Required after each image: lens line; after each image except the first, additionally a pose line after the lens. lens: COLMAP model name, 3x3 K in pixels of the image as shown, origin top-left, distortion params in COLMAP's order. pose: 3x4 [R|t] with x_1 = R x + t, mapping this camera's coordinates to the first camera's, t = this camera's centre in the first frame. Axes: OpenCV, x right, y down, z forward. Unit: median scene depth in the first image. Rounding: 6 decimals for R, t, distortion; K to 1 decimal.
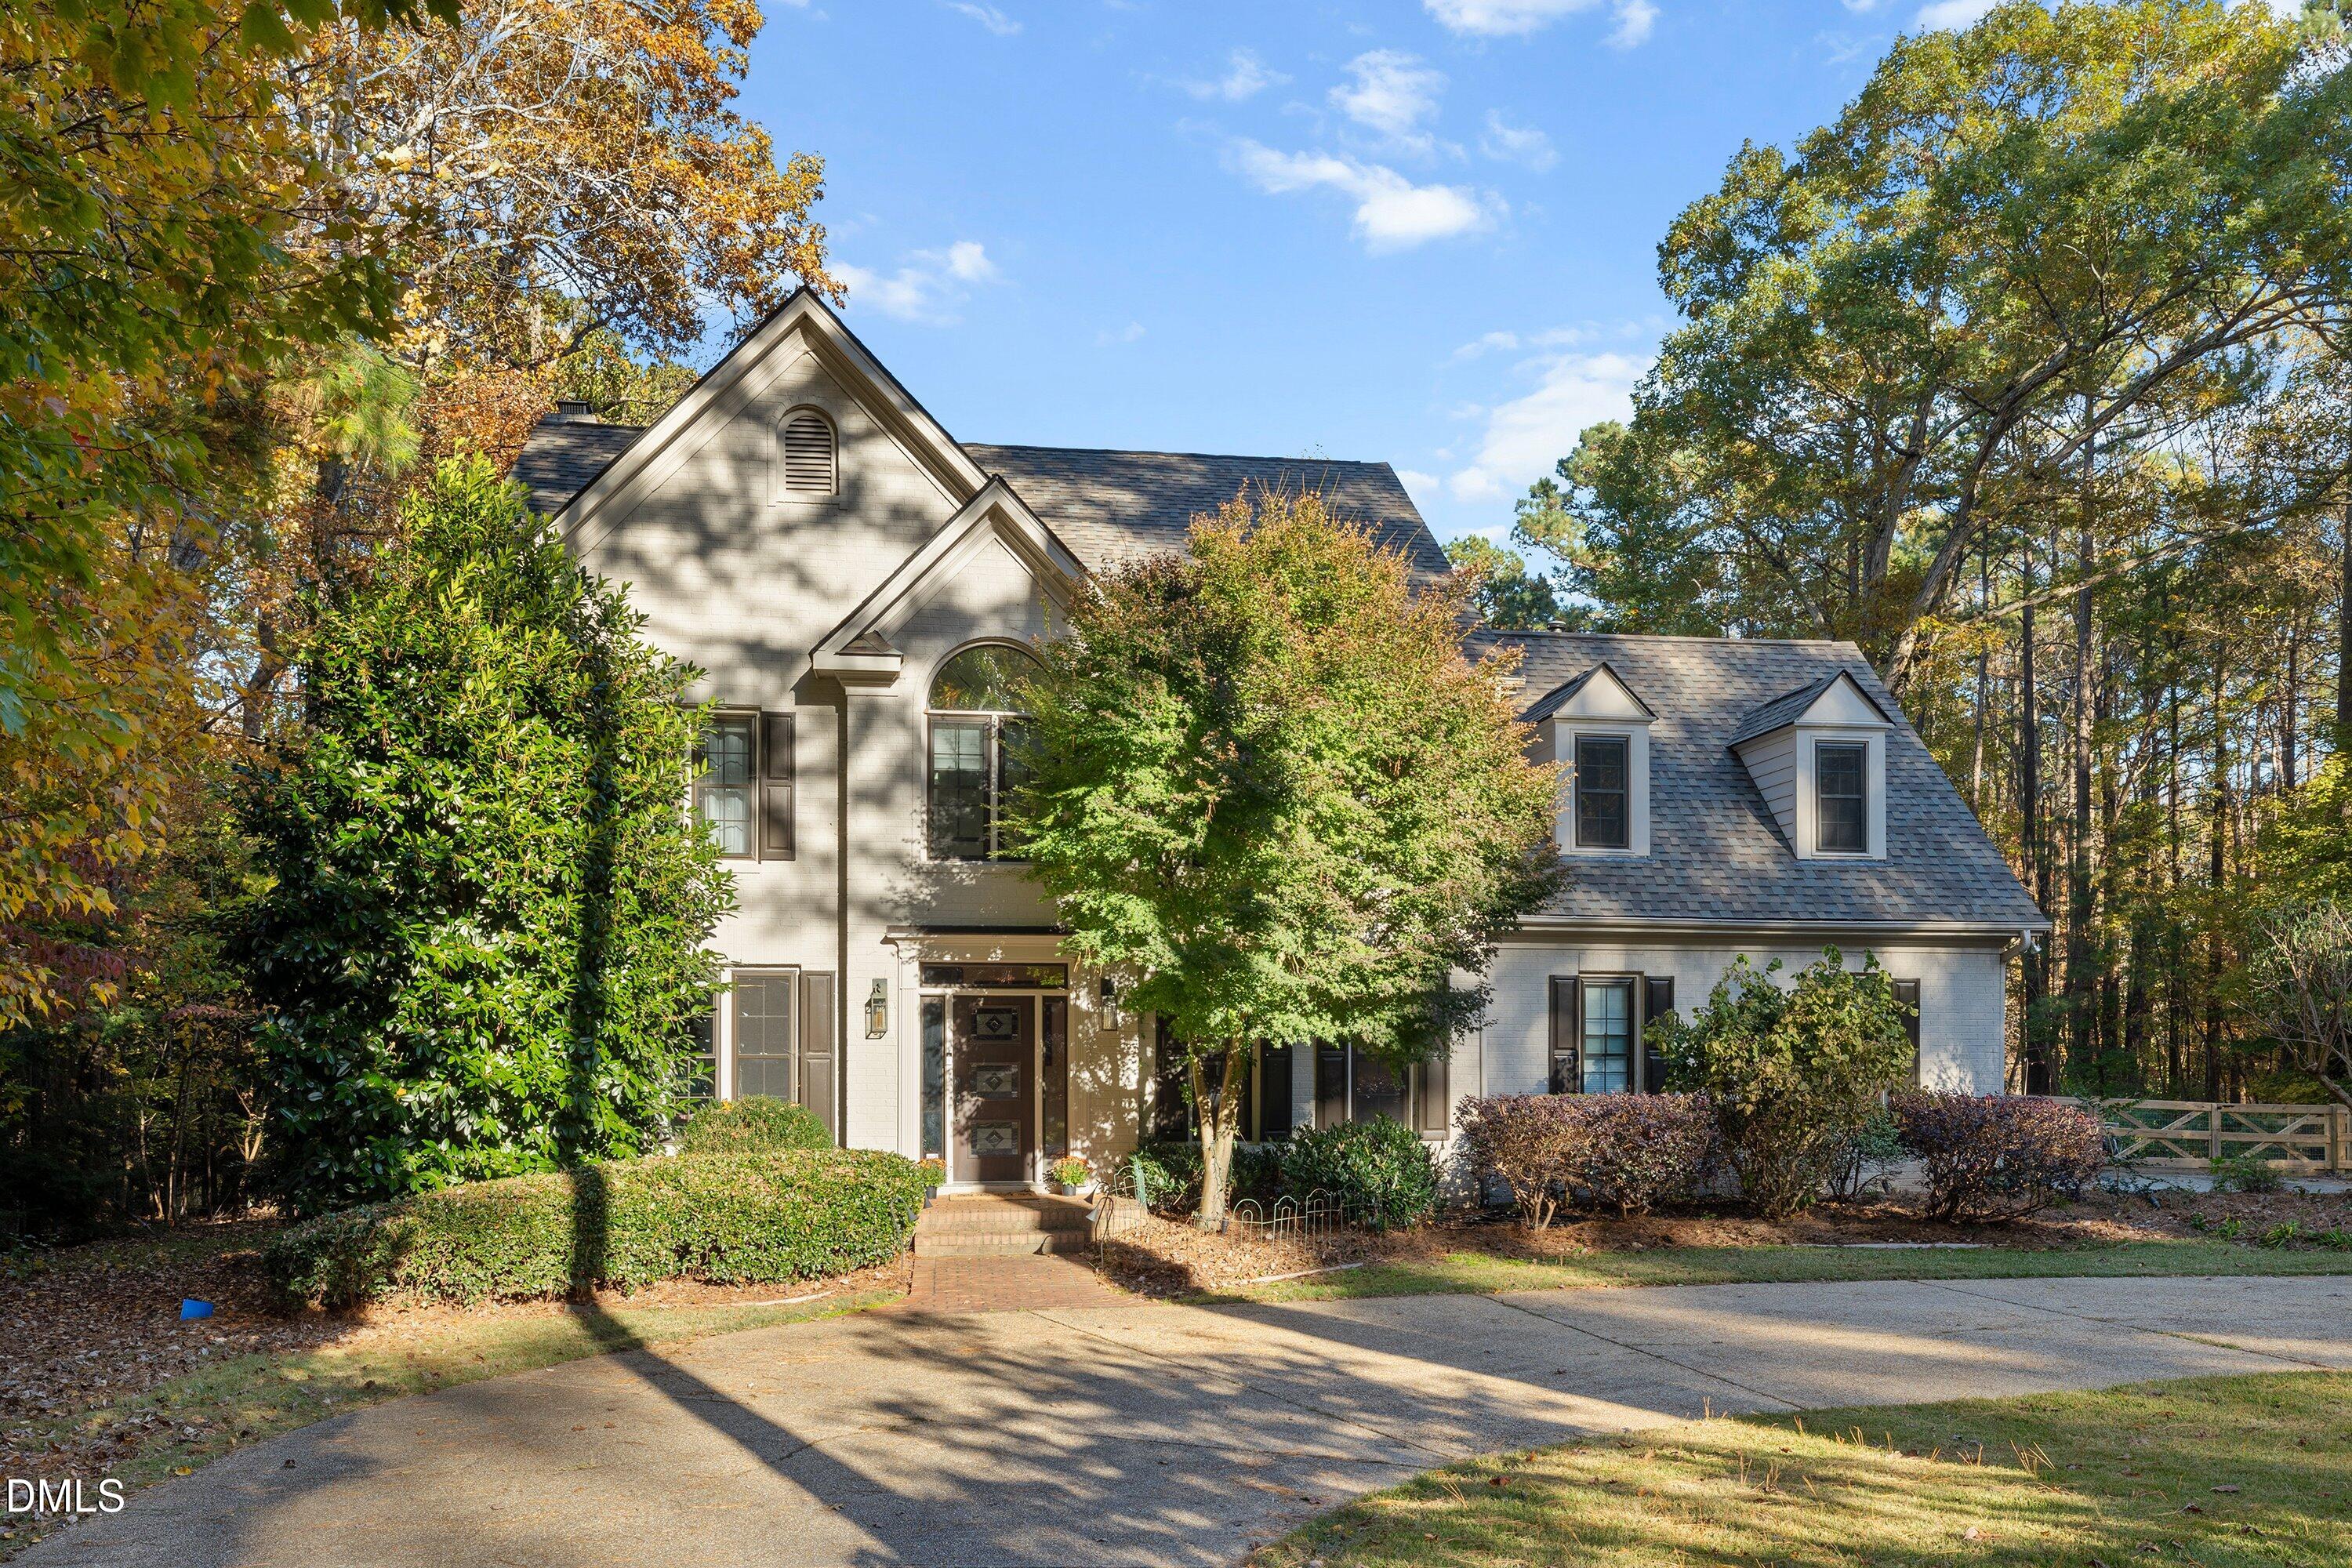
lens RADIAL K [[4031.9, 0, 1176.0], [0, 4031.9, 784.0], [0, 0, 1]] dist [0.004604, -0.020557]
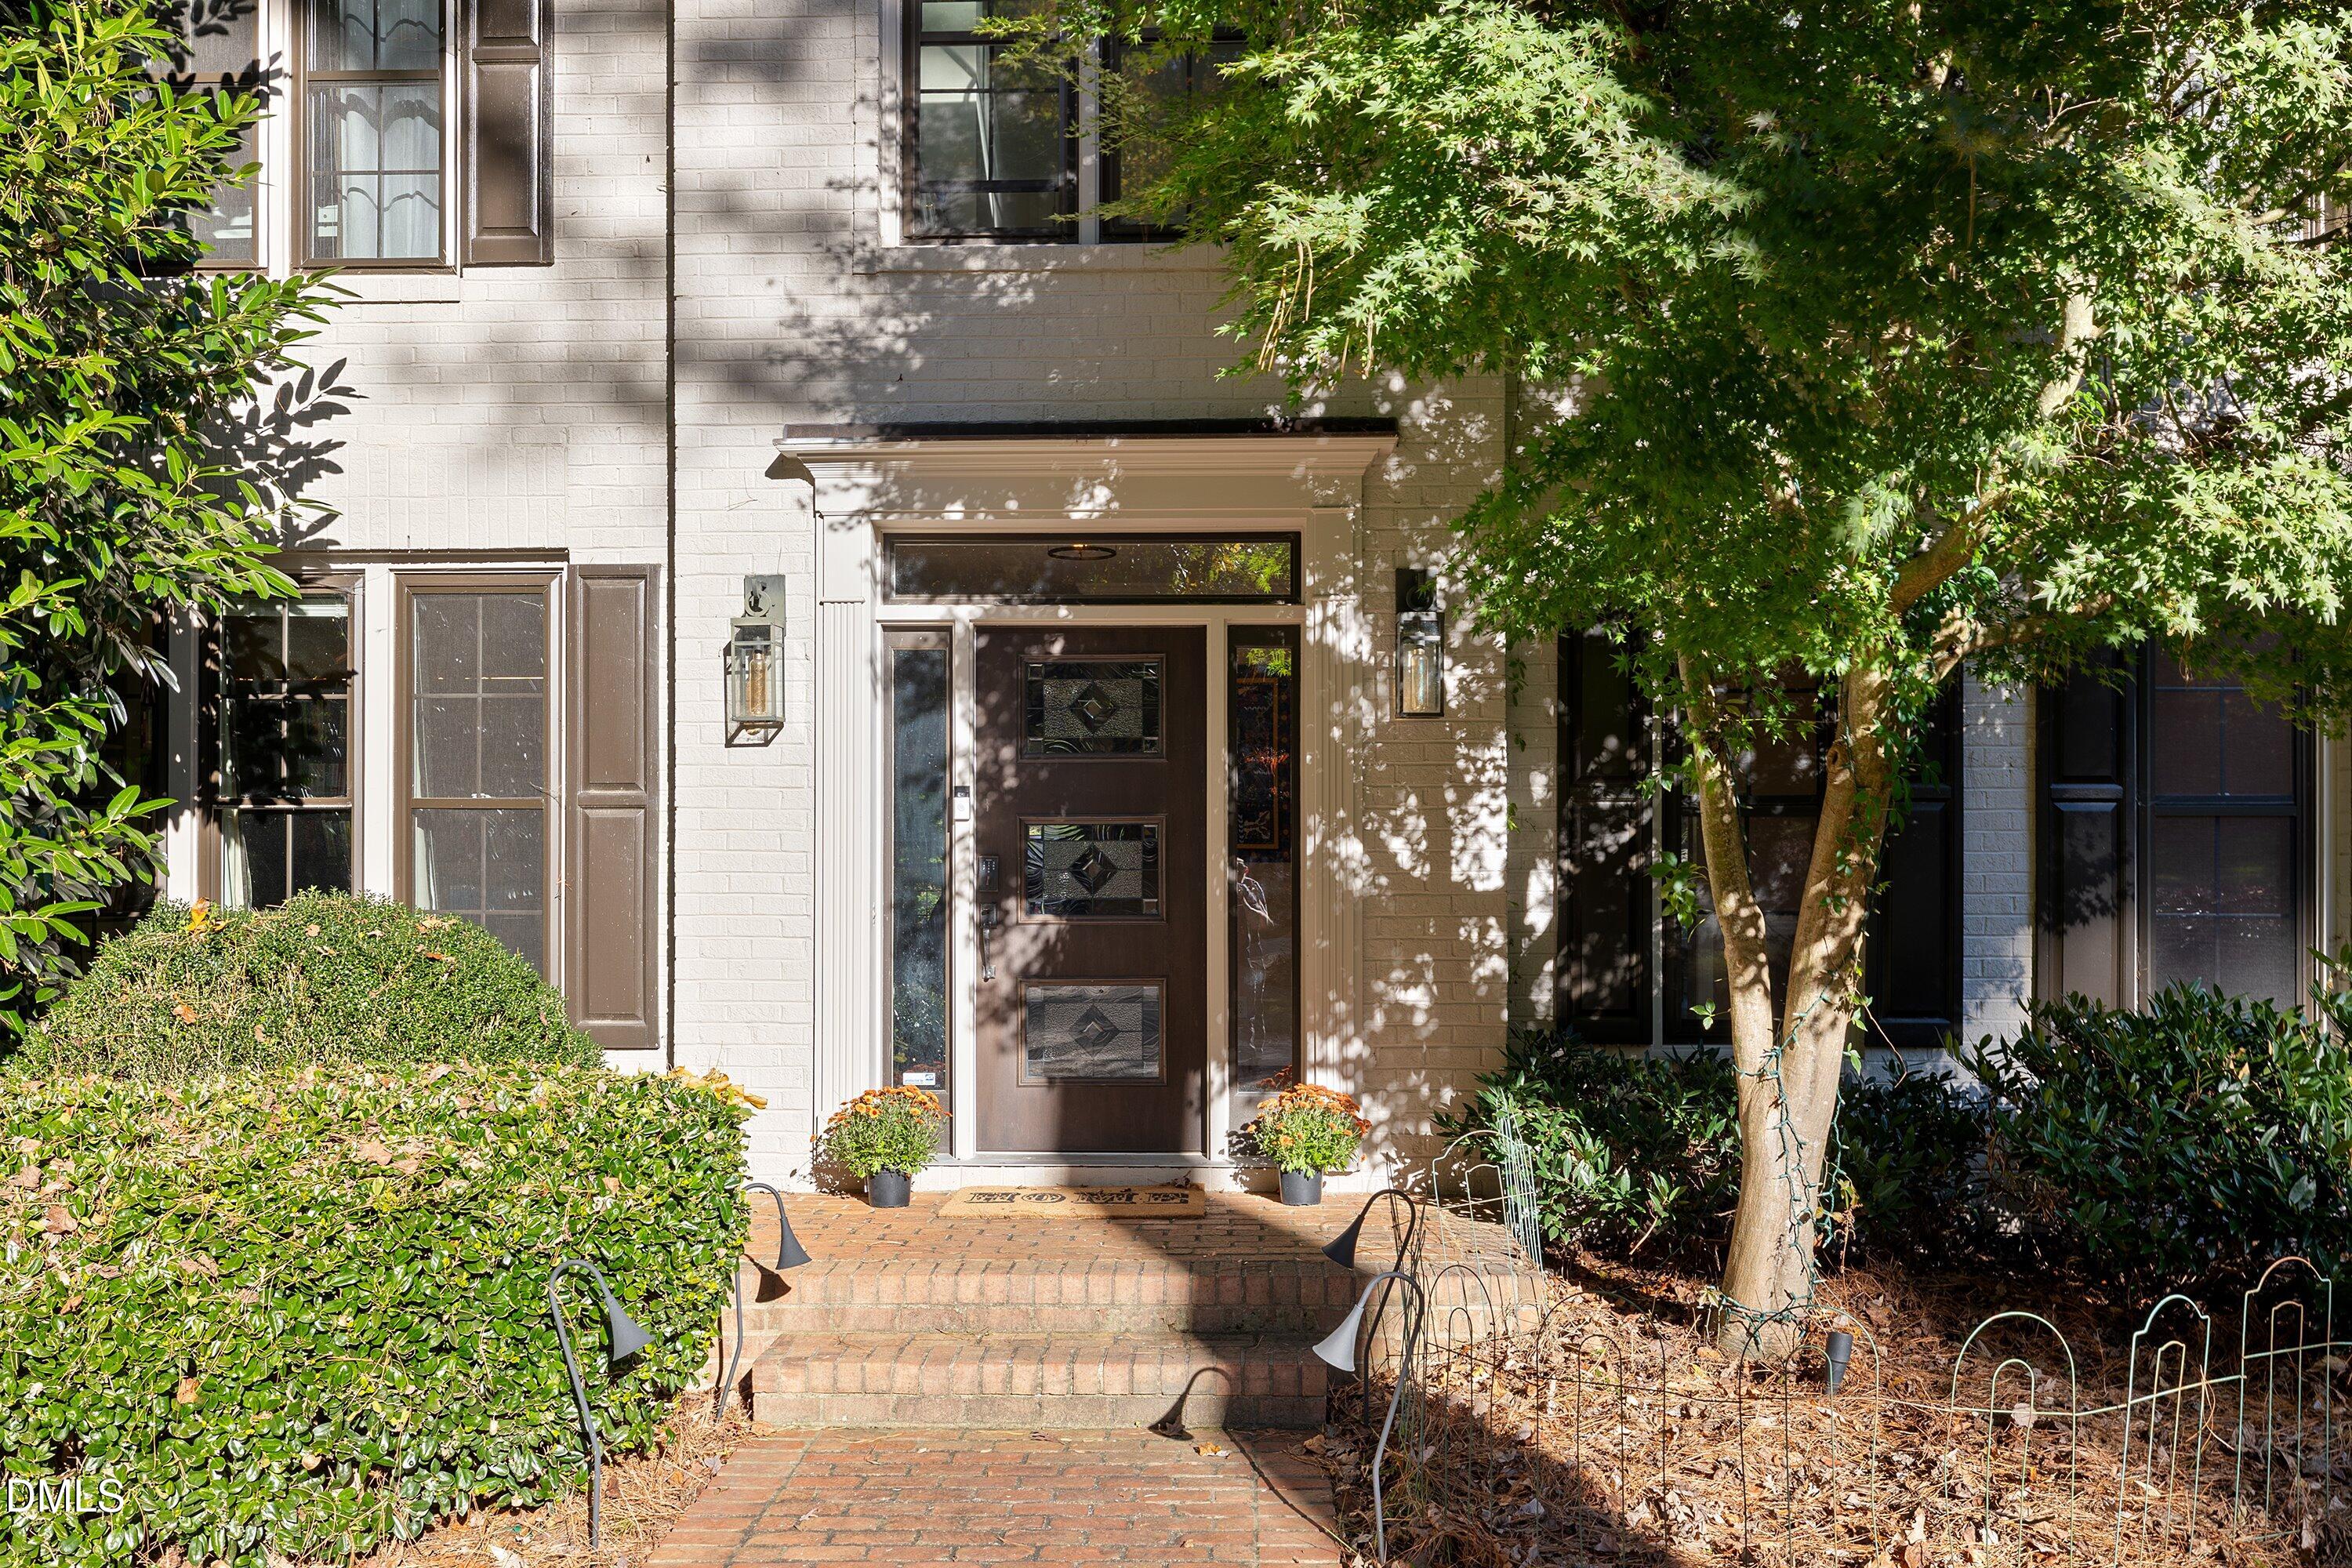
lens RADIAL K [[4031.9, 0, 1176.0], [0, 4031.9, 784.0], [0, 0, 1]] dist [0.004604, -0.020557]
pose [[0.996454, -0.002834, -0.084086, -0.008533], [0.005358, 0.999541, 0.029805, 0.056149], [0.083963, -0.030150, 0.996013, 0.655511]]
